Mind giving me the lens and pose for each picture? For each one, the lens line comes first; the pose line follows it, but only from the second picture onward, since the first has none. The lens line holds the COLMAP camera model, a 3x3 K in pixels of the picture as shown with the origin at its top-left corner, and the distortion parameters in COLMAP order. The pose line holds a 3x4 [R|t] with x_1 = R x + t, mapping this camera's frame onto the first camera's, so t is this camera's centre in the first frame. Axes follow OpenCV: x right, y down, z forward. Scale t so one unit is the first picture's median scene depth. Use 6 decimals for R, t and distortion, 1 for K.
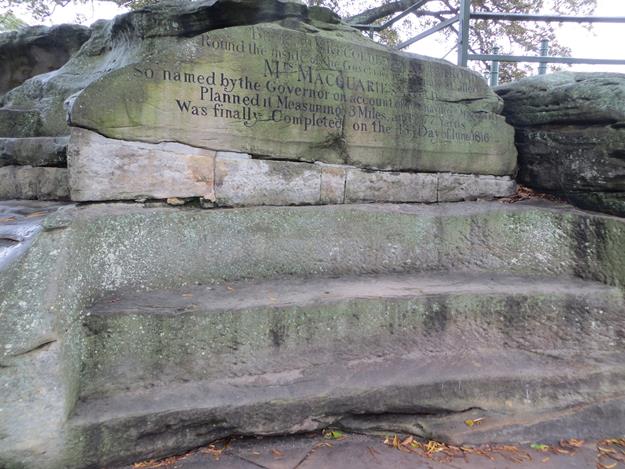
lens RADIAL K [[474.3, 0, 312.5], [0, 474.3, 234.5], [0, 0, 1]] dist [-0.009915, 0.000456]
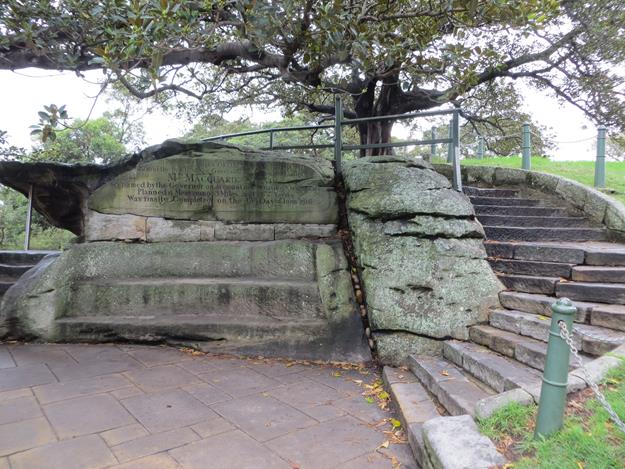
lens RADIAL K [[474.3, 0, 312.5], [0, 474.3, 234.5], [0, 0, 1]] dist [-0.009915, 0.000456]
pose [[0.921953, -0.026408, -0.386401, 1.338477], [-0.022196, 0.992431, -0.120785, 0.147404], [0.386665, 0.119934, 0.914388, -0.672620]]
